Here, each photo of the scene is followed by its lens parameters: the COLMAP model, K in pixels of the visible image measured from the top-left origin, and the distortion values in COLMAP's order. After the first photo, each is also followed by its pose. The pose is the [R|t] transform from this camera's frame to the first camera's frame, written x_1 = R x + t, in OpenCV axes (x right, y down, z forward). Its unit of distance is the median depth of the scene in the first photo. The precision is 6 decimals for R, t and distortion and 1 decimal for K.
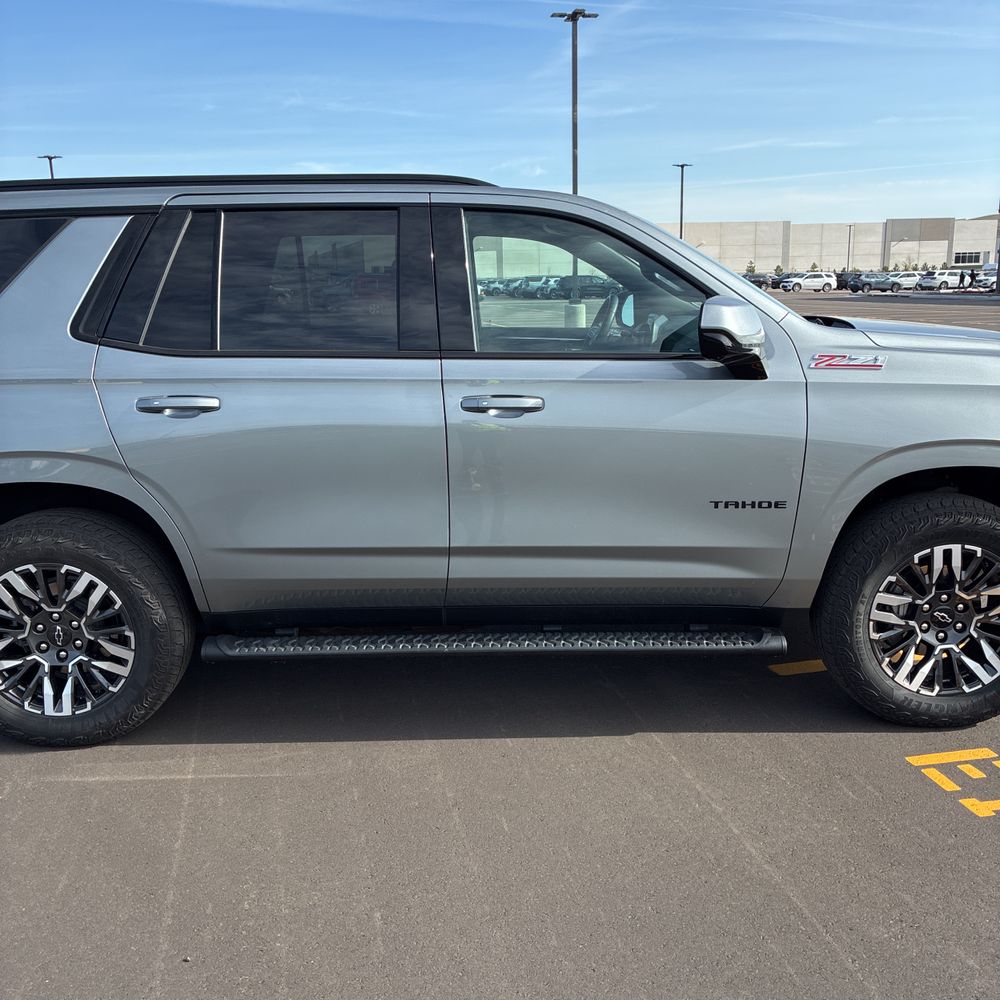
lens RADIAL K [[1010.7, 0, 500.0], [0, 1010.7, 500.0], [0, 0, 1]] dist [0.014449, 0.004558]
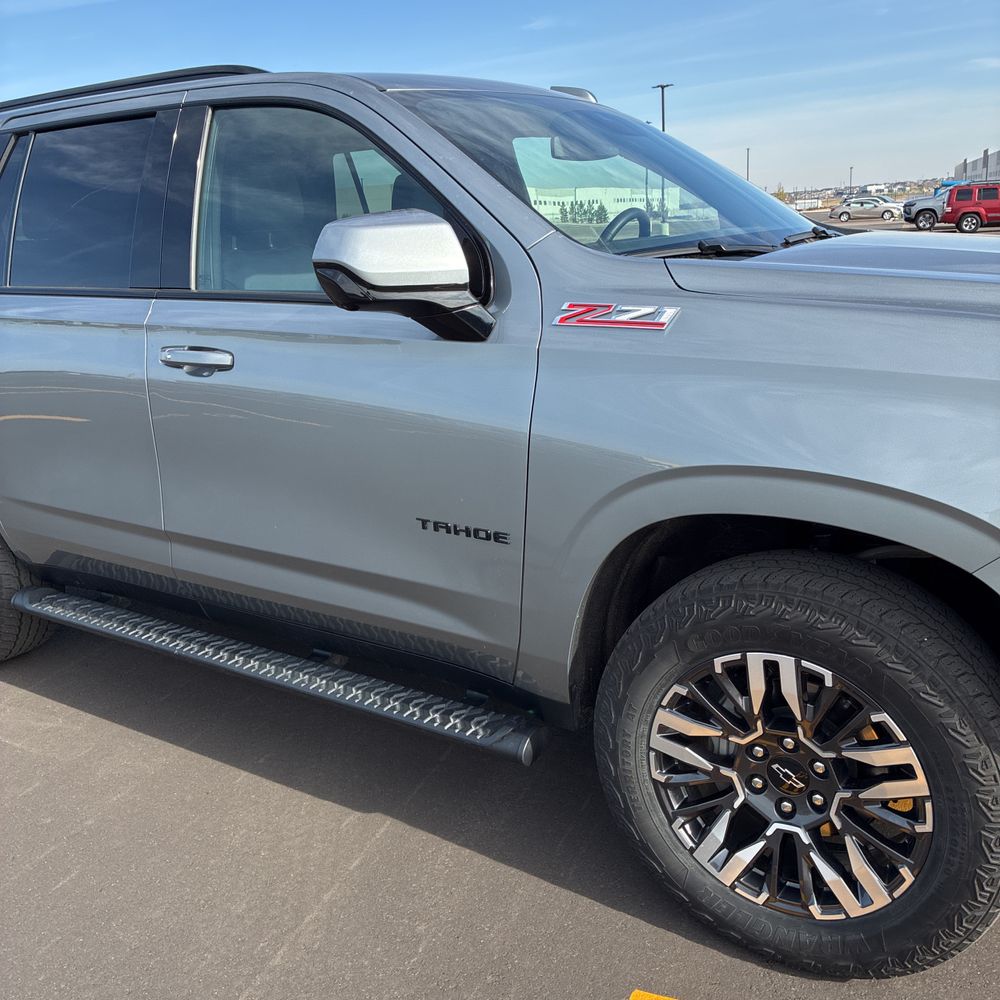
lens RADIAL K [[1012.4, 0, 480.6], [0, 1012.4, 482.2], [0, 0, 1]] dist [0.011733, -0.008851]
pose [[0.823894, 0.116171, -0.554710, 0.601588], [-0.083537, 0.992968, 0.083879, -0.080893], [0.560554, -0.022769, 0.827805, 0.451067]]
